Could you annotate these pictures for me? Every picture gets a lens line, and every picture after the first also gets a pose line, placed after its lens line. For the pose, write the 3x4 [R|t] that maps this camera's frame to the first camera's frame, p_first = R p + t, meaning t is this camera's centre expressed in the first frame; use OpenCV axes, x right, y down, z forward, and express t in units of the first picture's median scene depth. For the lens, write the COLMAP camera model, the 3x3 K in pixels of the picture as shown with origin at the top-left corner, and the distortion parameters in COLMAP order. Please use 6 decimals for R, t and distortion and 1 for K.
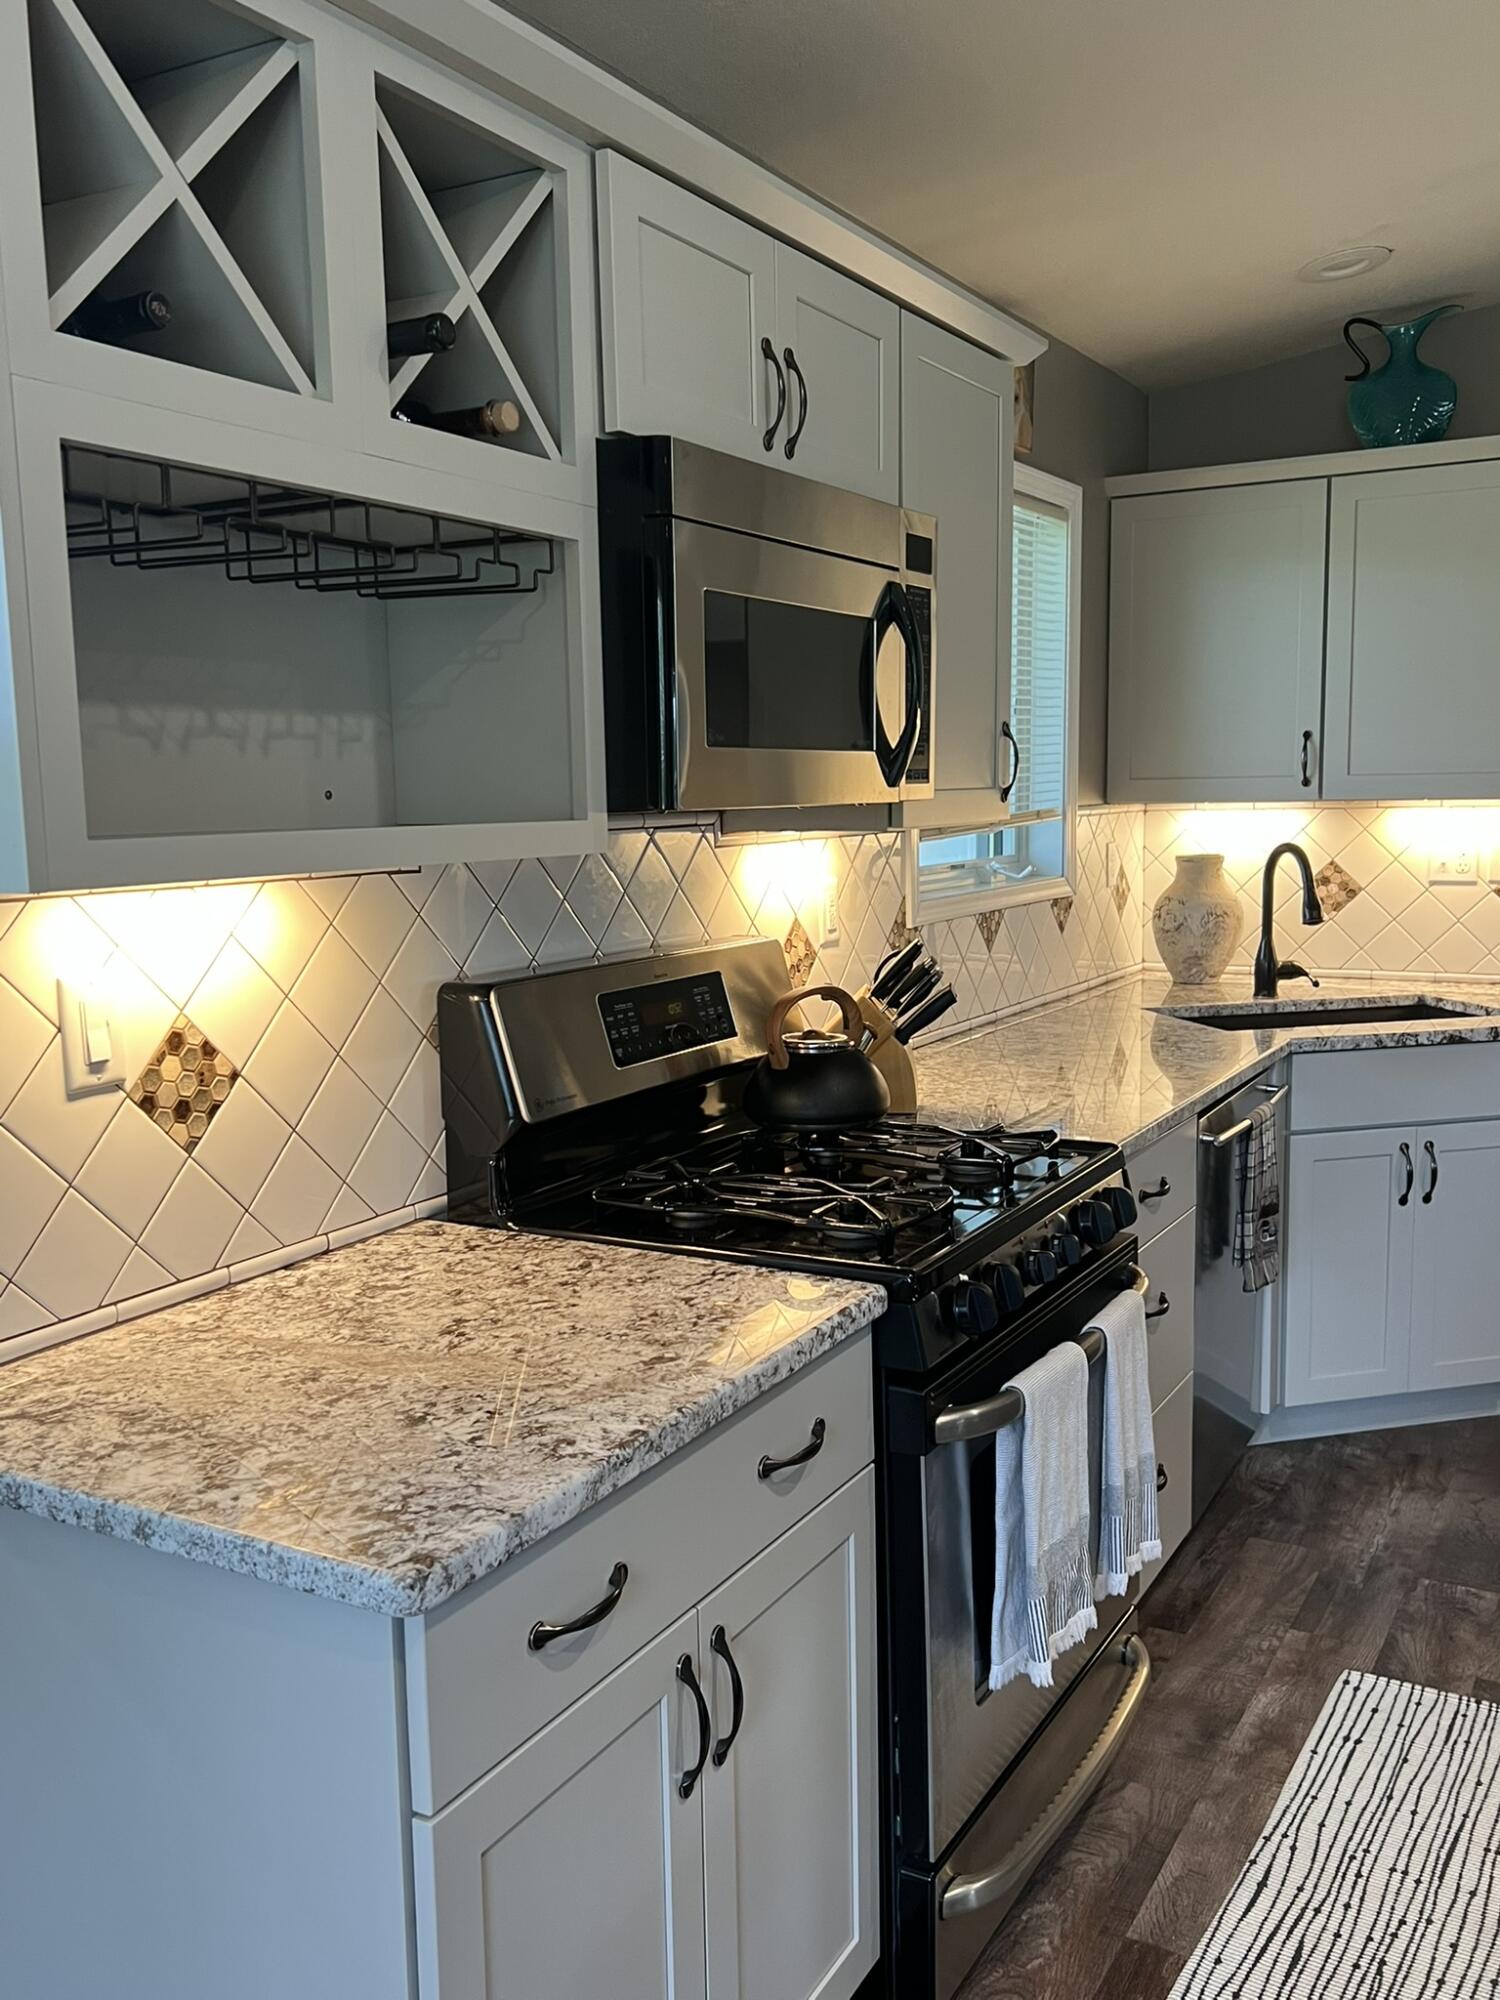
lens RADIAL K [[1710.9, 0, 744.3], [0, 1710.9, 1017.9], [0, 0, 1]] dist [0.026967, -0.012657]
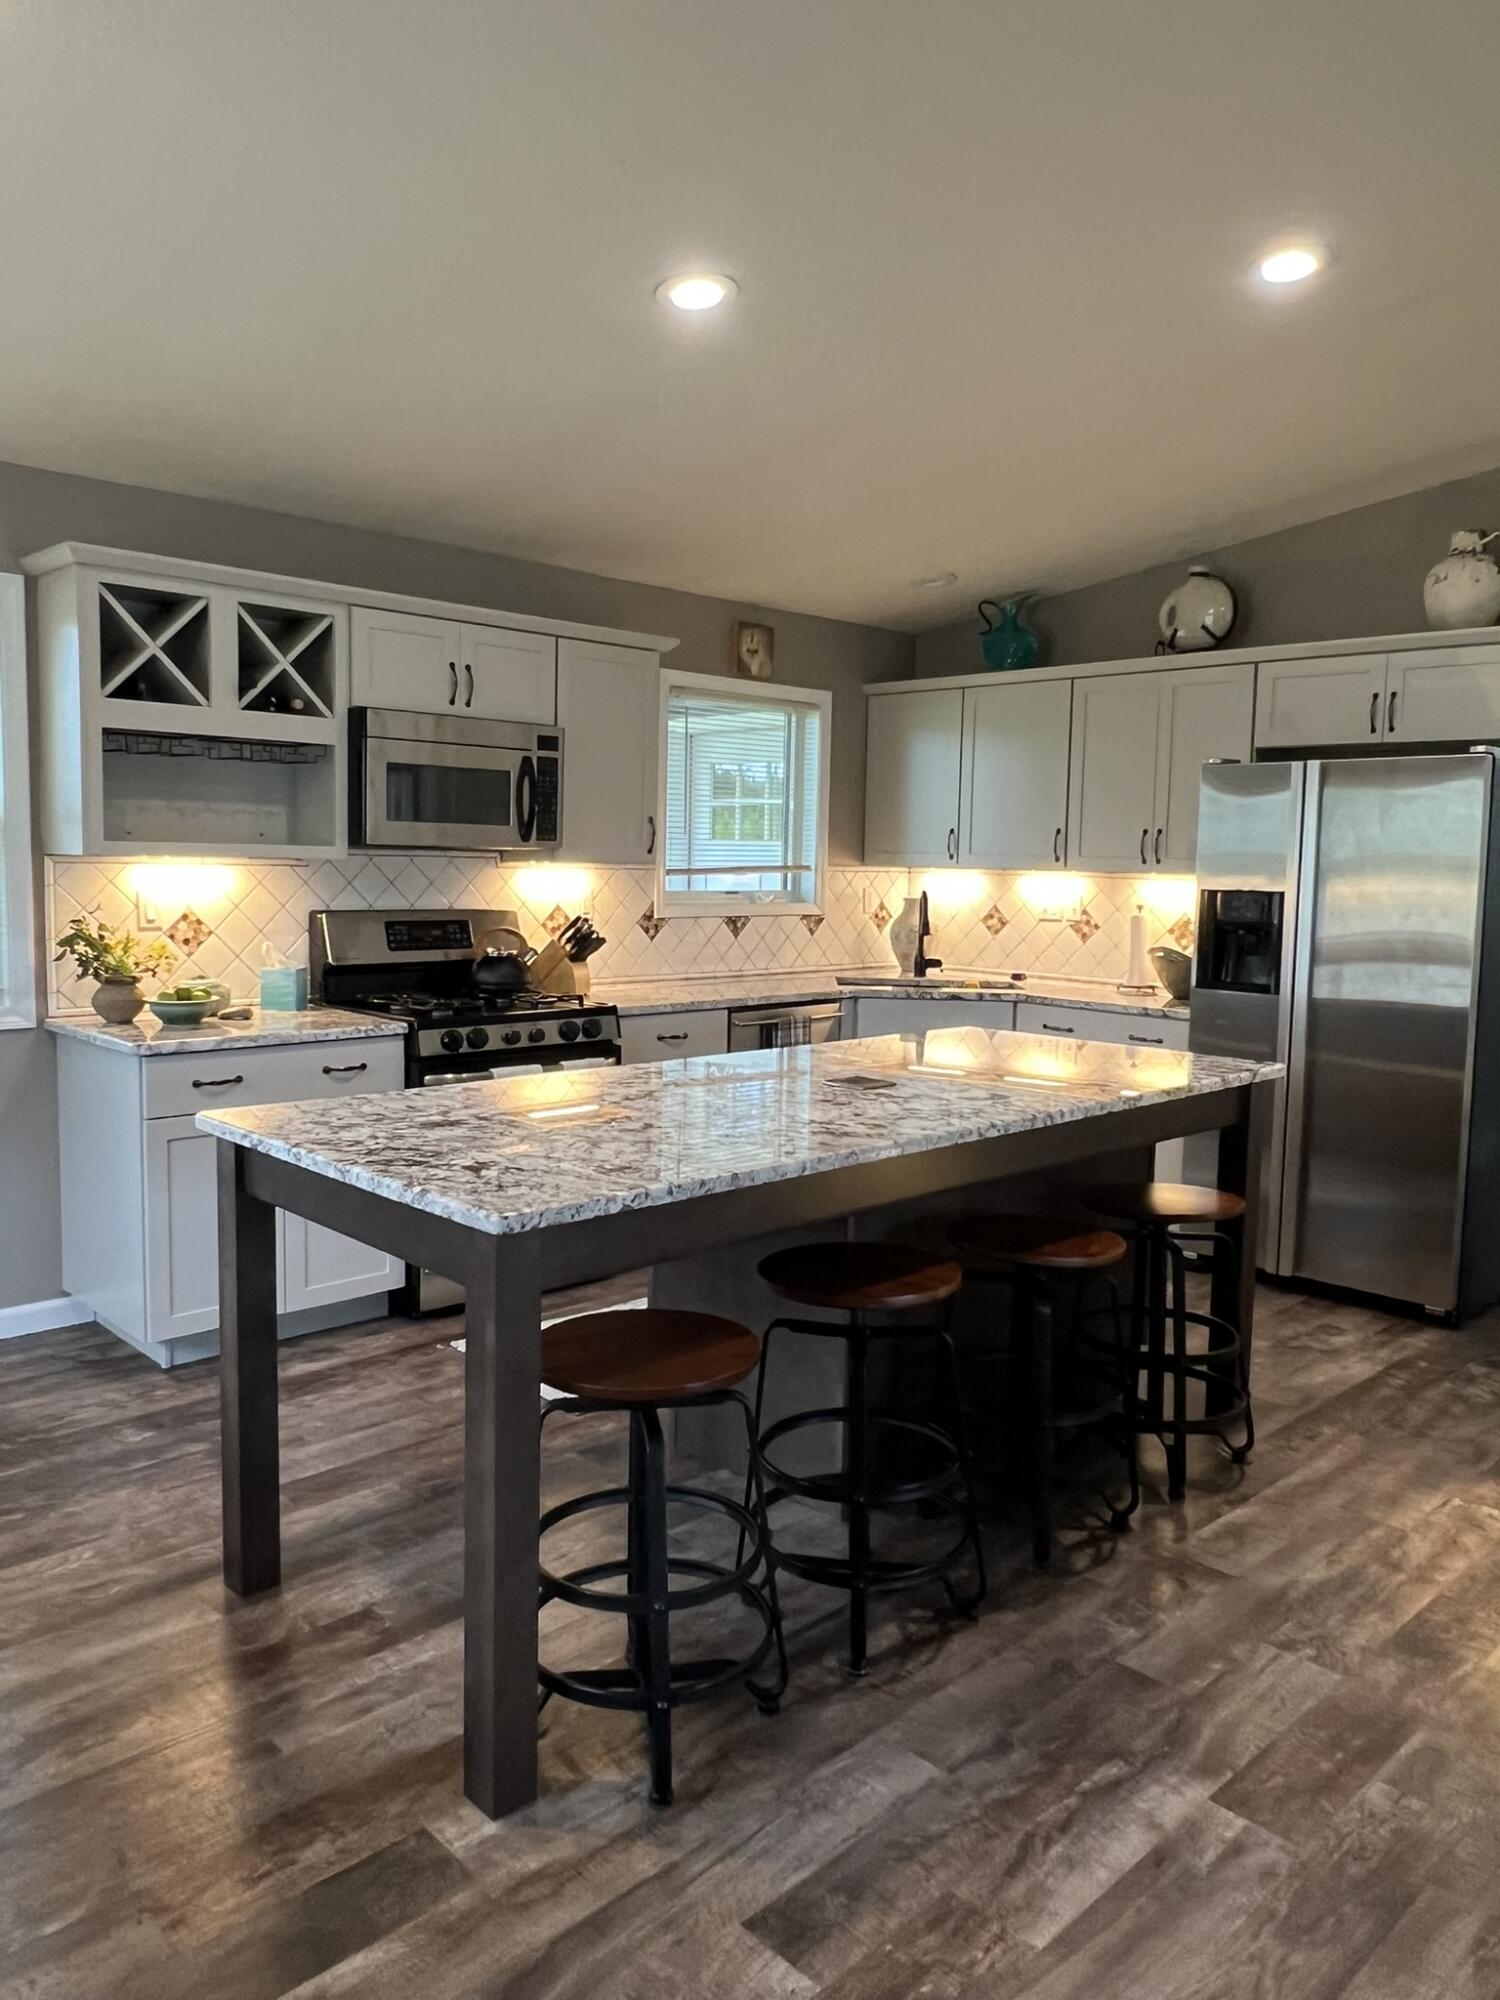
lens RADIAL K [[1402.0, 0, 753.3], [0, 1402.0, 991.6], [0, 0, 1]] dist [0.008626, -0.000766]
pose [[0.960763, 0.066703, -0.269232, 0.546468], [-0.077209, 0.996604, -0.028612, 0.058973], [0.266409, 0.048277, 0.962650, -0.447042]]
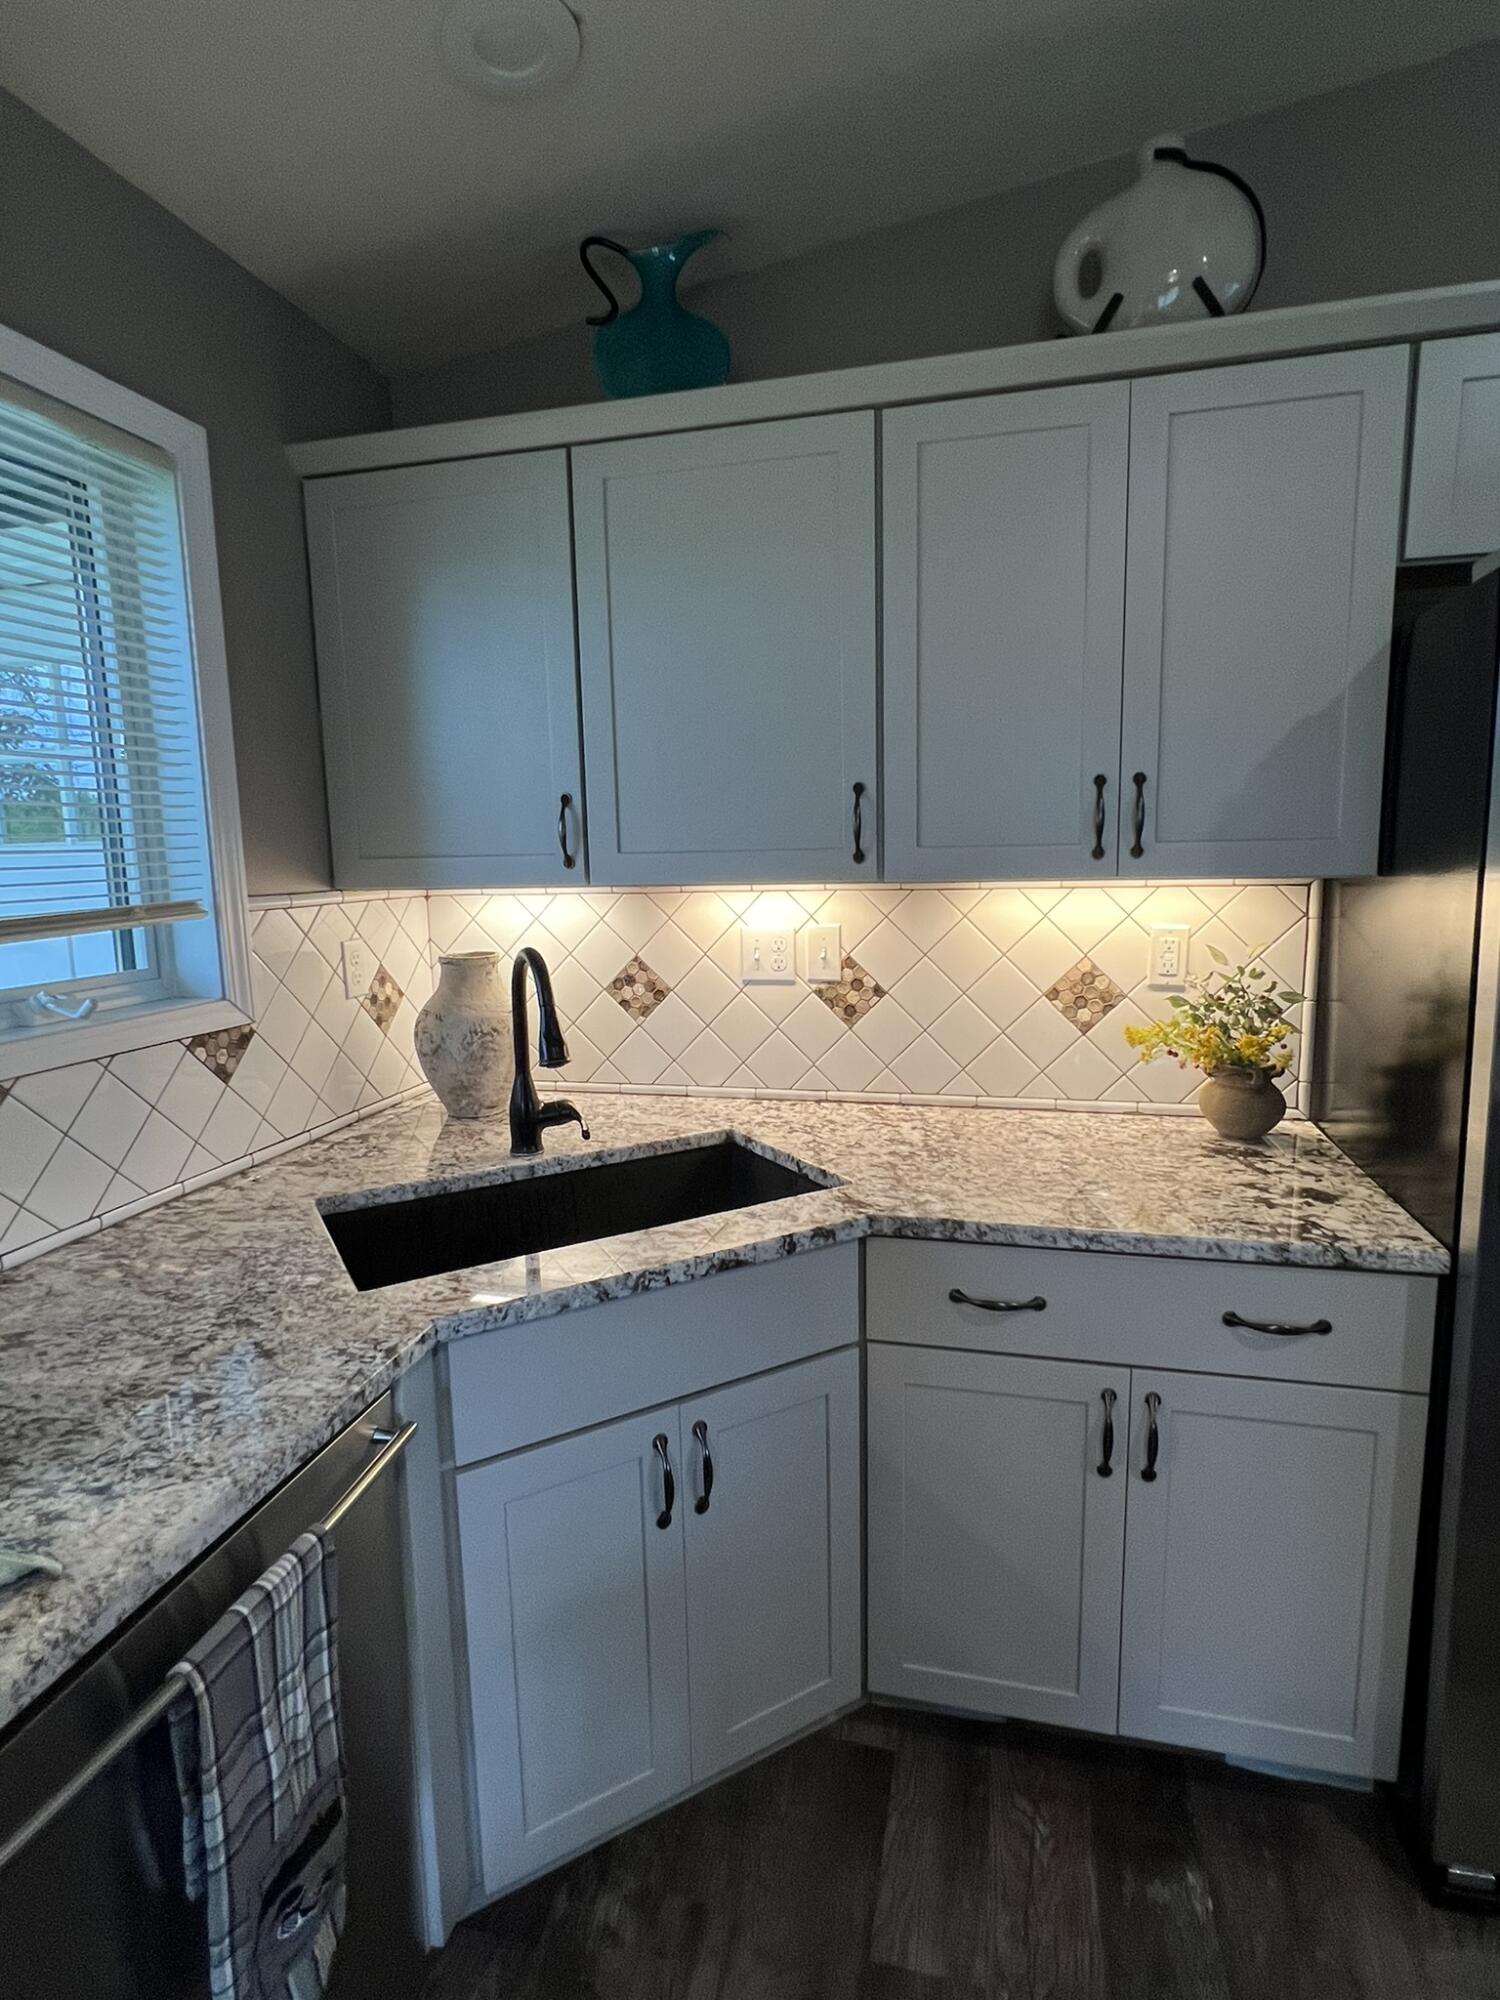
lens RADIAL K [[1021.5, 0, 752.1], [0, 1021.5, 997.4], [0, 0, 1]] dist [-0.003064, -0.000575]
pose [[0.961311, -0.041159, 0.272373, 0.289524], [0.041197, 0.999135, 0.005580, -0.079856], [-0.272368, 0.005857, 0.962175, 0.565772]]
